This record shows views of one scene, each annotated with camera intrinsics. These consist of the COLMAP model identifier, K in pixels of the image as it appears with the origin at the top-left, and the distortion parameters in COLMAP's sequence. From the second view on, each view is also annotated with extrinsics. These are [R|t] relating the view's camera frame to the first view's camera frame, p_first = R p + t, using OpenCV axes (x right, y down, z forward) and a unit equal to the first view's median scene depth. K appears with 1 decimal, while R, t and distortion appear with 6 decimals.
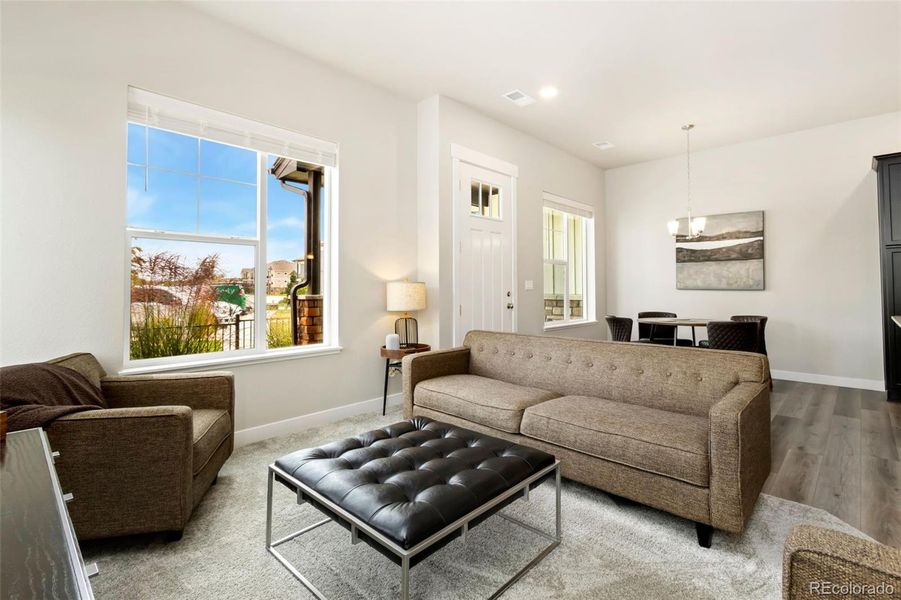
lens RADIAL K [[425.1, 0, 442.4], [0, 425.1, 274.9], [0, 0, 1]] dist [-0.000167, -0.001209]
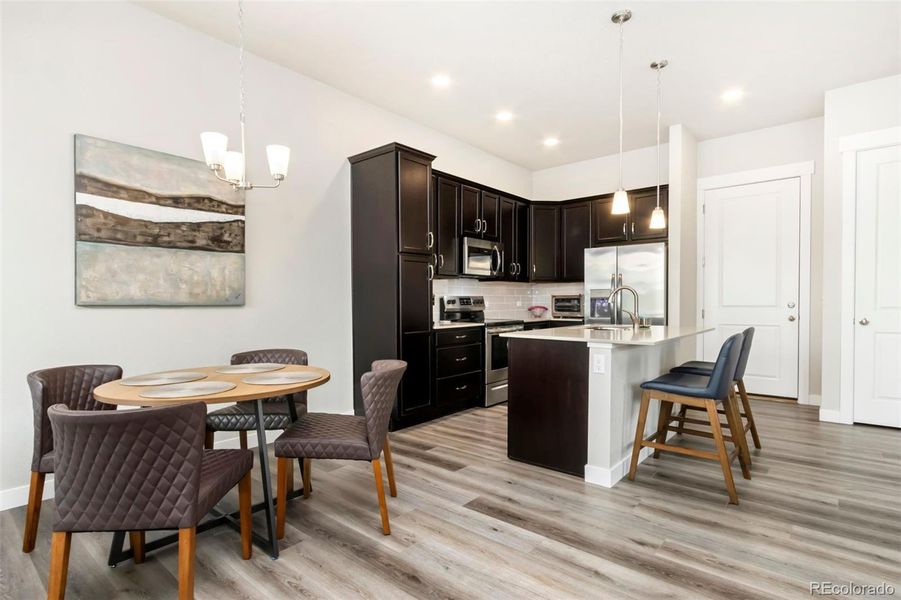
lens RADIAL K [[466.9, 0, 449.8], [0, 466.9, 307.7], [0, 0, 1]] dist [0.017805, -0.000347]
pose [[-0.058958, -0.005038, 0.998248, 0.077363], [-0.020224, 0.999788, 0.003851, 0.028776], [-0.998056, -0.019961, -0.059047, 0.708345]]
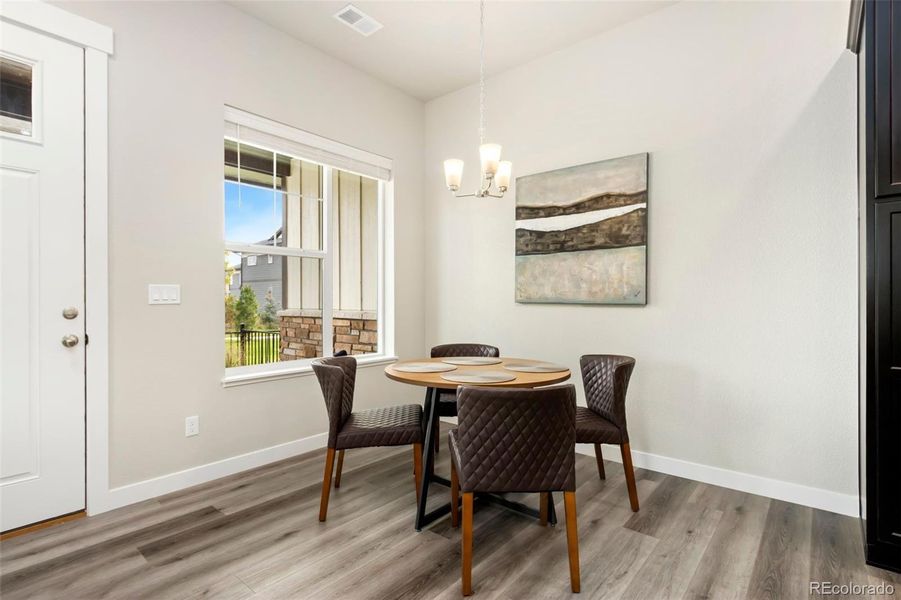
lens RADIAL K [[438.1, 0, 453.9], [0, 438.1, 298.8], [0, 0, 1]] dist [-0.000129, 0.001801]
pose [[0.996668, 0.000026, 0.081564, 0.447917], [-0.002187, 0.999649, 0.026400, 0.014341], [-0.081535, -0.026490, 0.996318, 0.451668]]
